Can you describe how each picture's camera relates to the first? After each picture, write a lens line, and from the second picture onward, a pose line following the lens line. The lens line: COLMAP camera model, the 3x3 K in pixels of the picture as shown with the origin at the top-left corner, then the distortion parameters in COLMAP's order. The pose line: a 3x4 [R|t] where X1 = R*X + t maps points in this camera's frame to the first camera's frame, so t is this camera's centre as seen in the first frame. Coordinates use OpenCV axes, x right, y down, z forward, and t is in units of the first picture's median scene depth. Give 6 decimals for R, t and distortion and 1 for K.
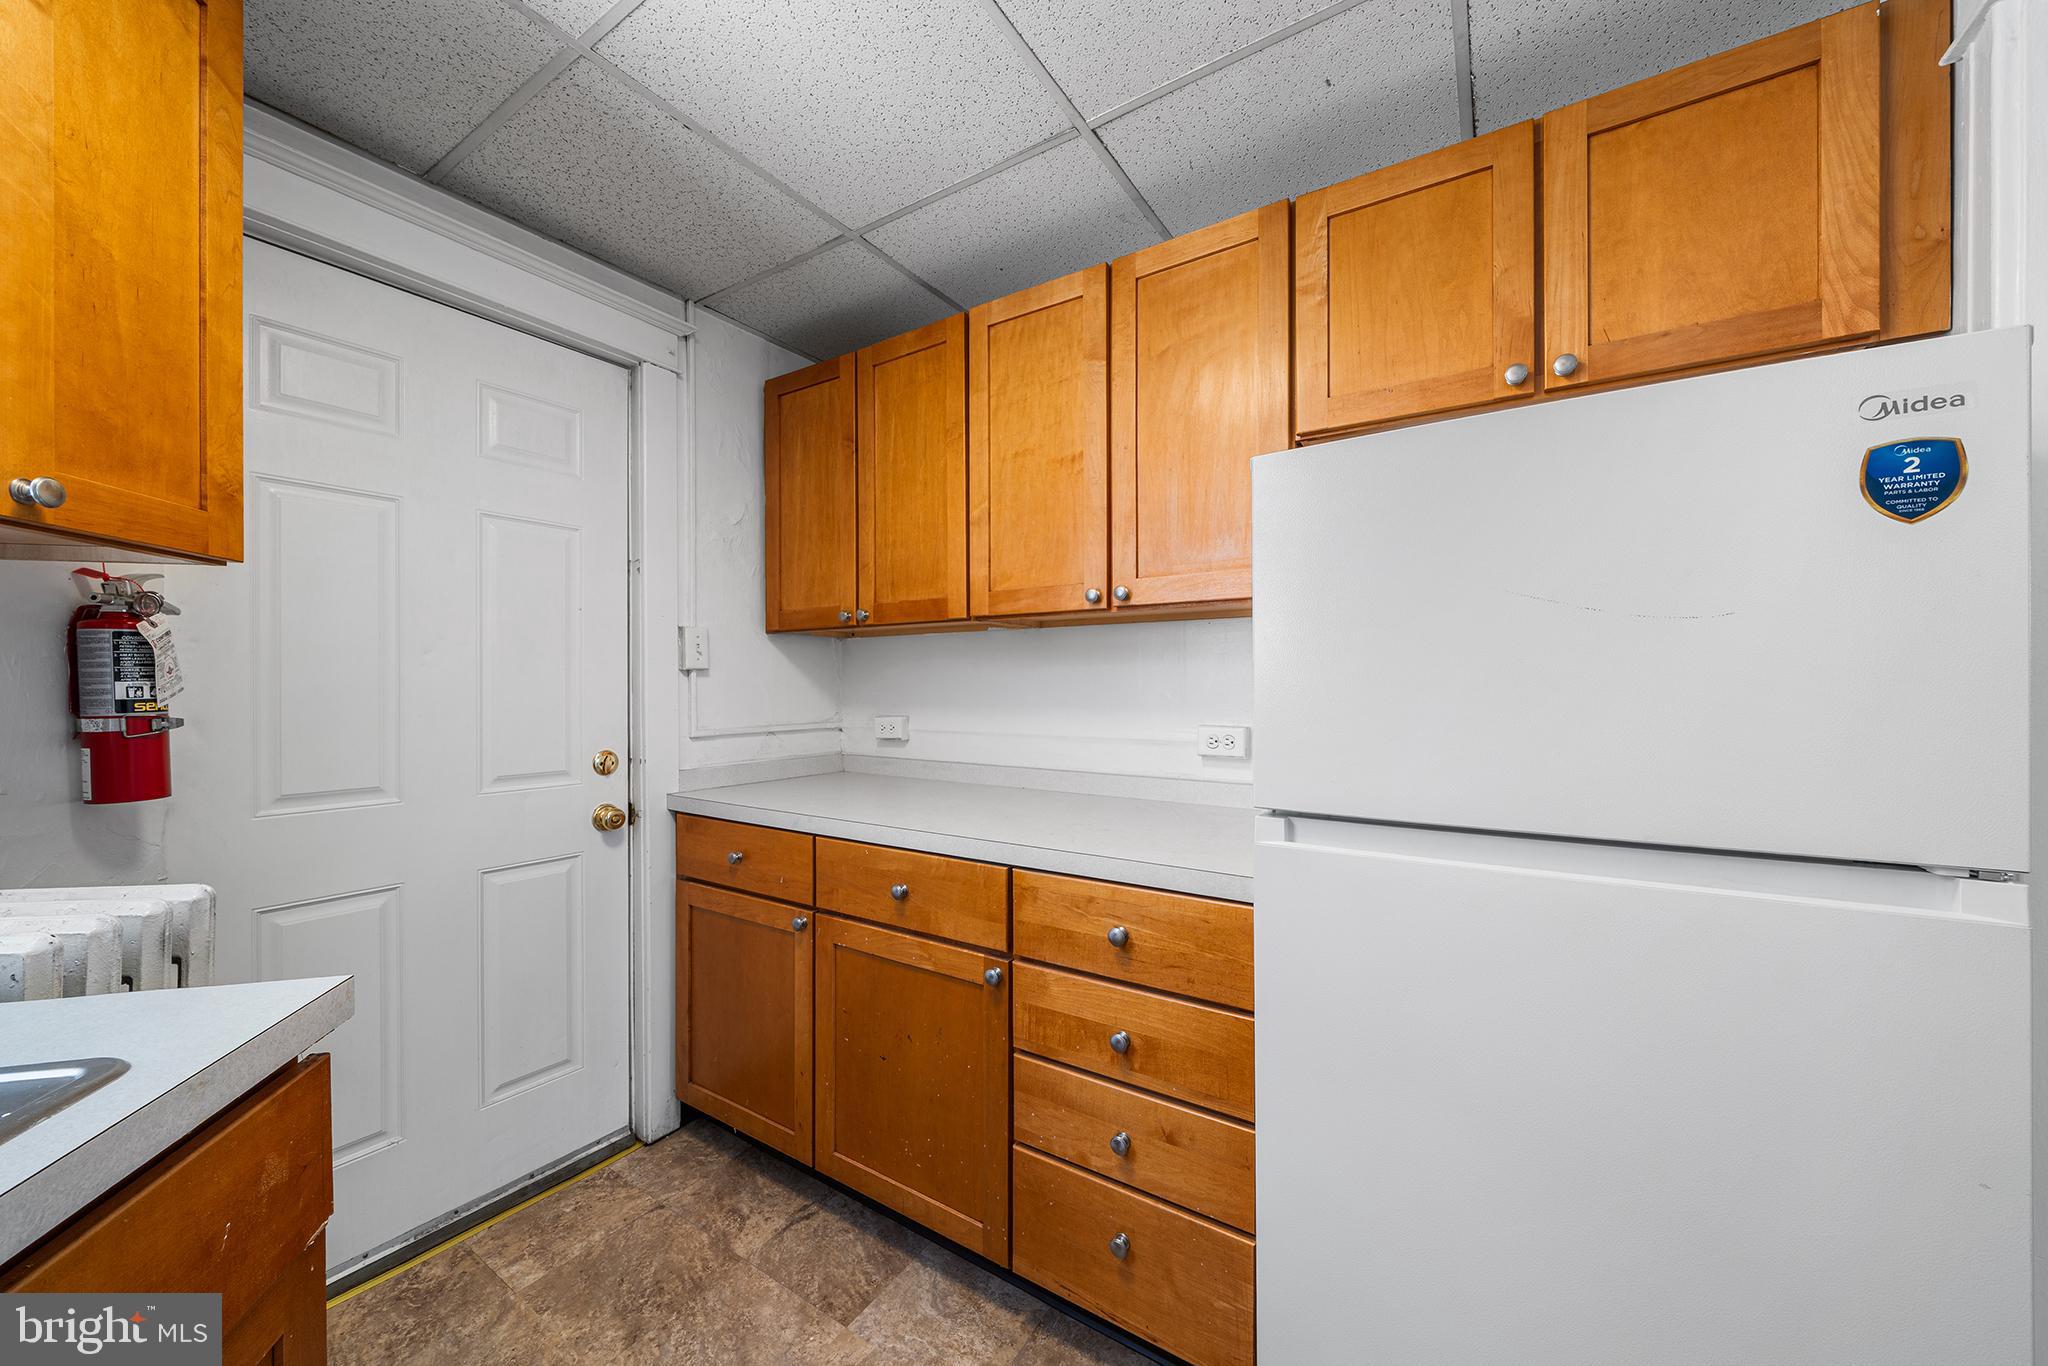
lens RADIAL K [[724.5, 0, 1038.5], [0, 724.5, 687.6], [0, 0, 1]] dist [-0.002931, -0.000378]
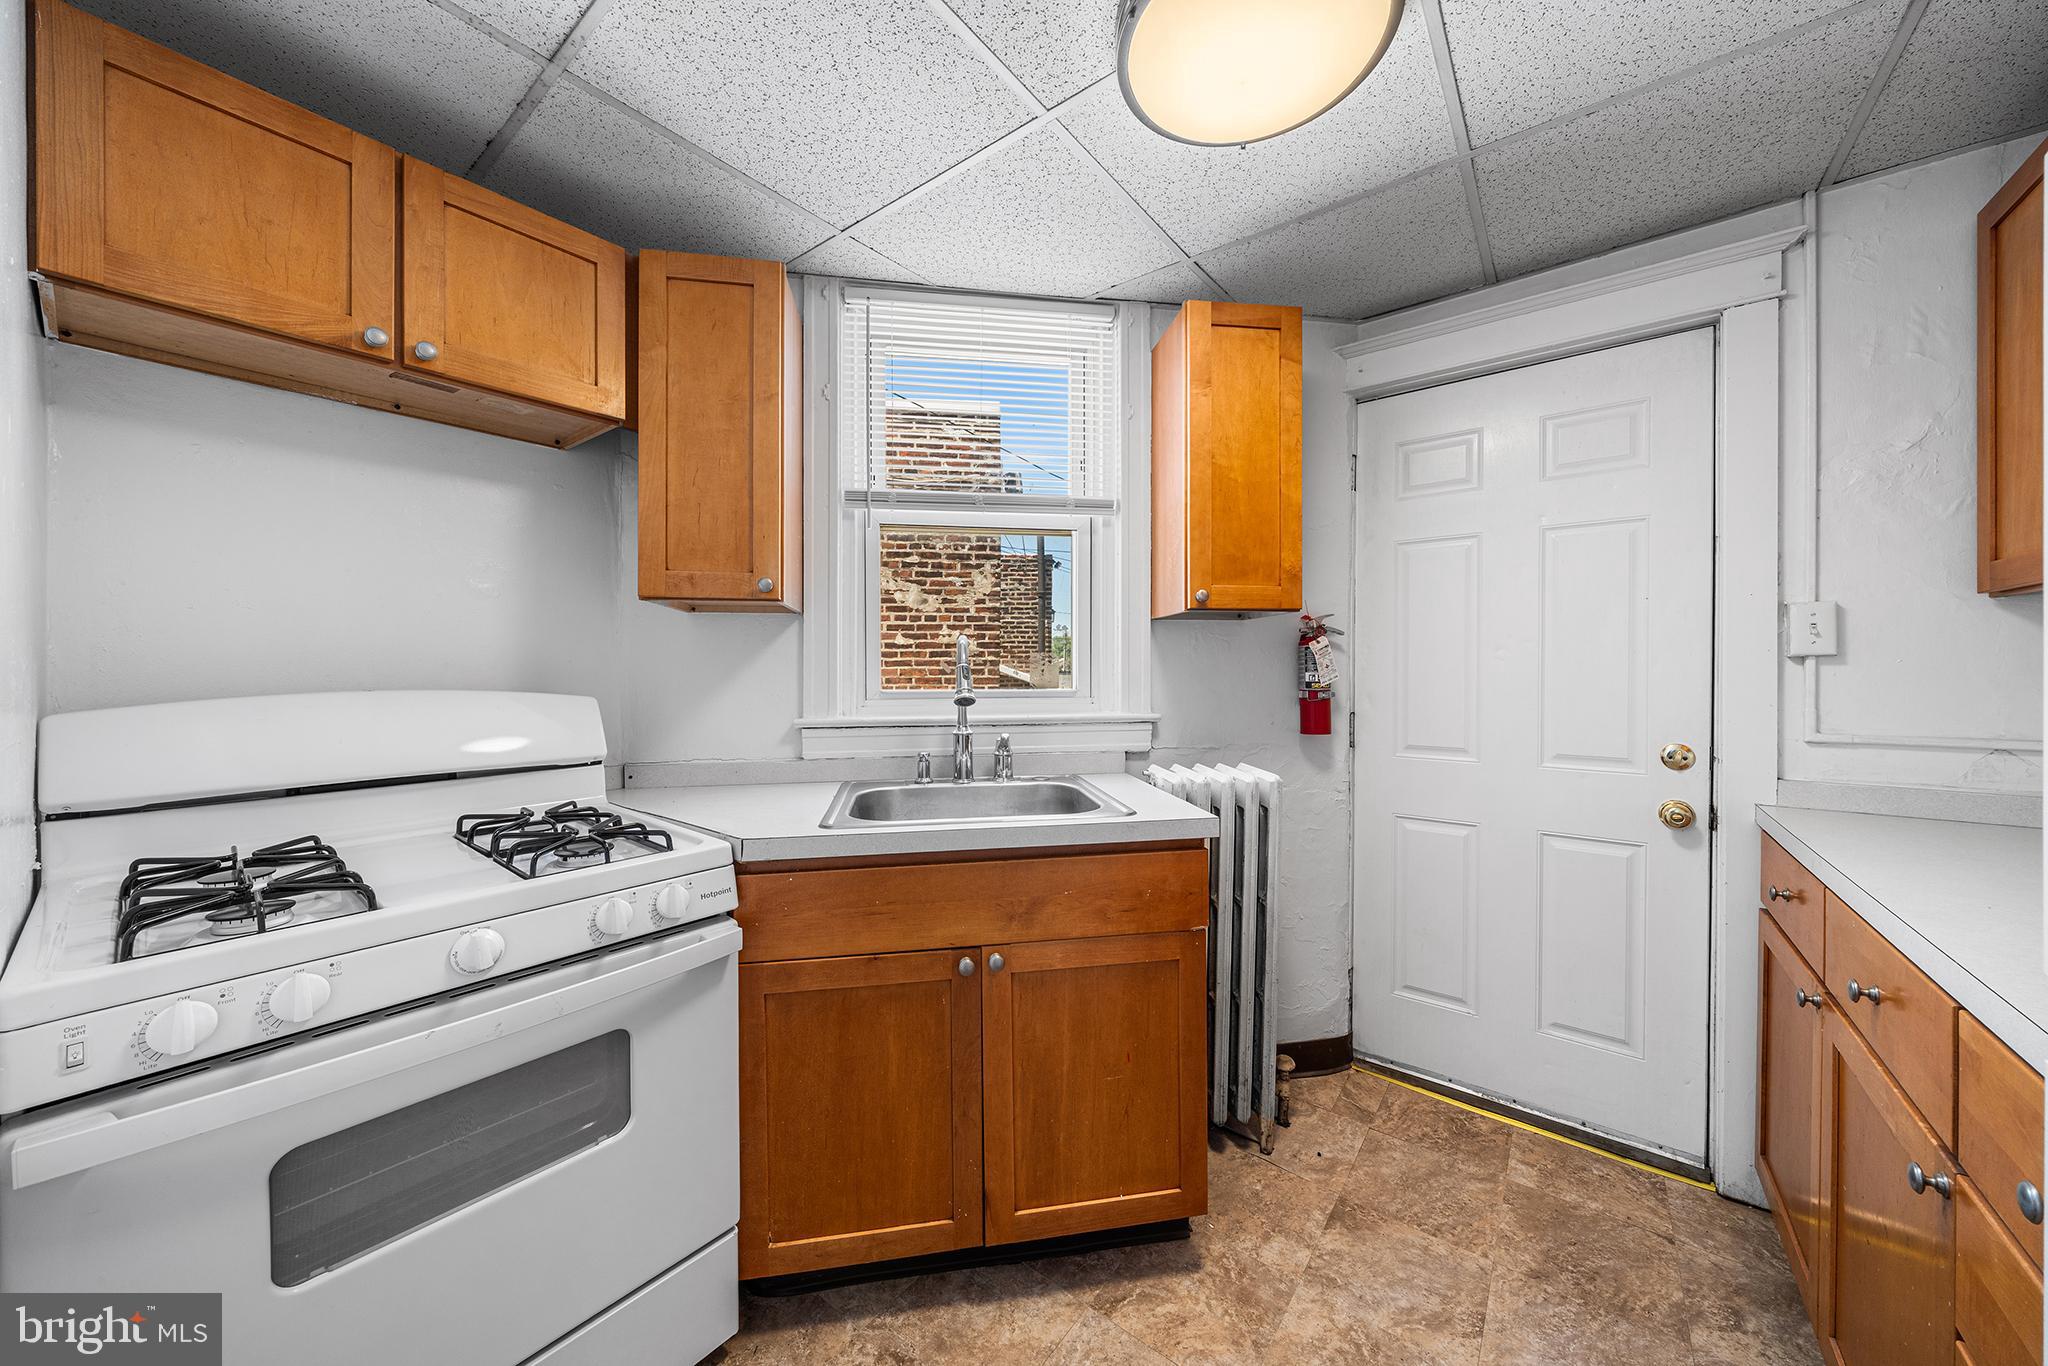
lens RADIAL K [[724.5, 0, 1028.2], [0, 724.5, 675.4], [0, 0, 1]] dist [-0.002931, -0.000378]
pose [[-0.096353, 0.006904, -0.995323, 0.525539], [-0.004406, 0.999963, 0.007362, -0.007765], [0.995337, 0.005095, -0.096319, 0.301735]]
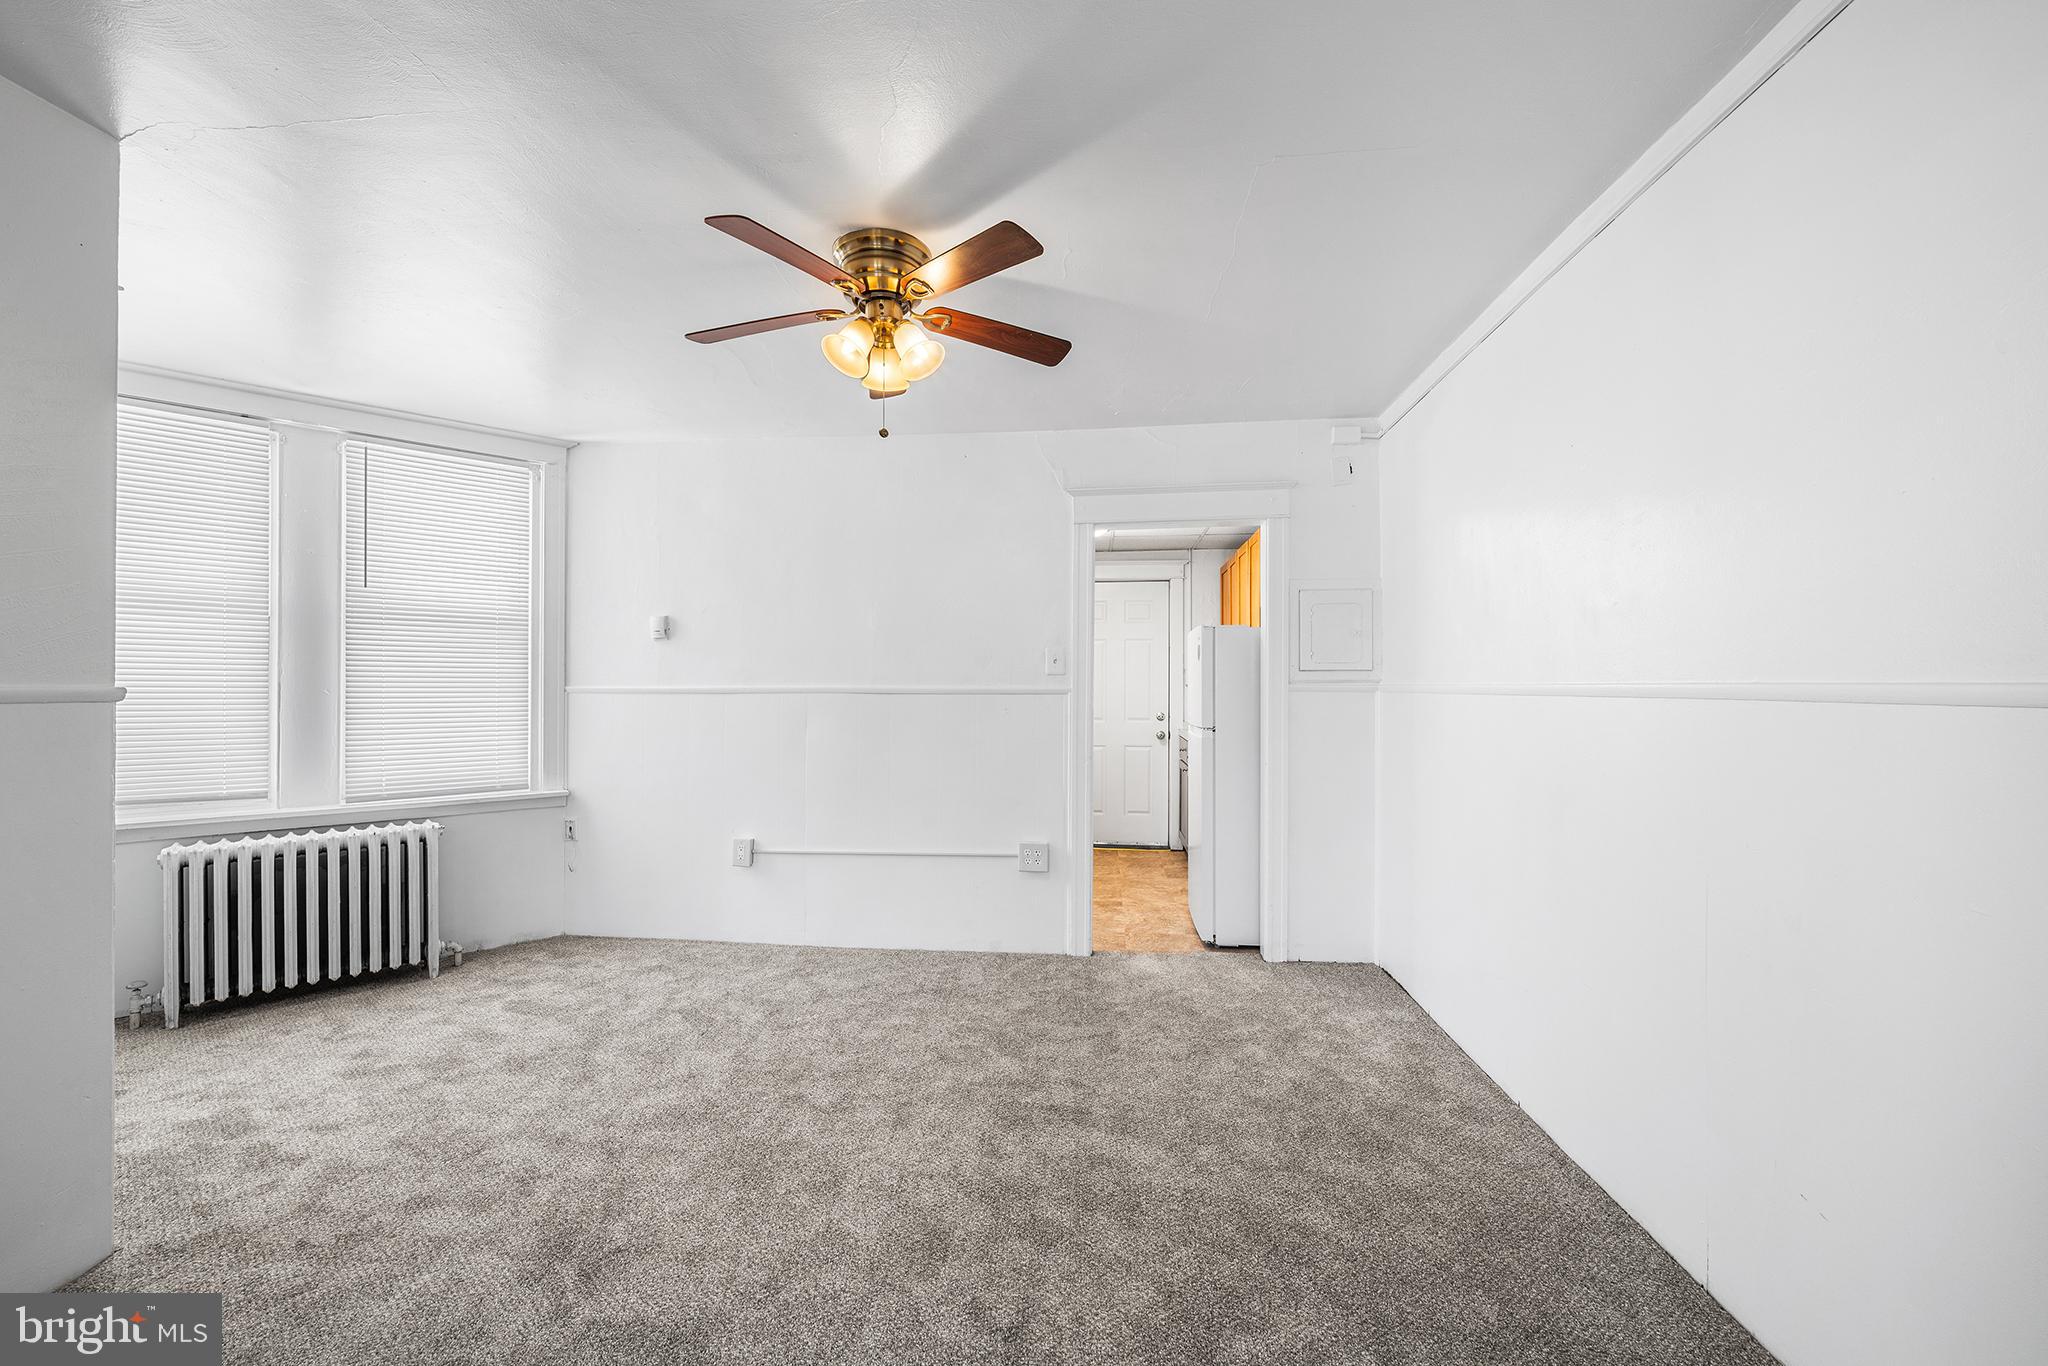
lens RADIAL K [[830.7, 0, 1024.7], [0, 830.7, 691.1], [0, 0, 1]] dist [0.000853, 0.000007]
pose [[0.462720, 0.002243, -0.886501, 2.669203], [-0.003990, 0.999992, 0.000448, -0.000375], [0.886495, 0.003329, 0.462726, -1.319644]]
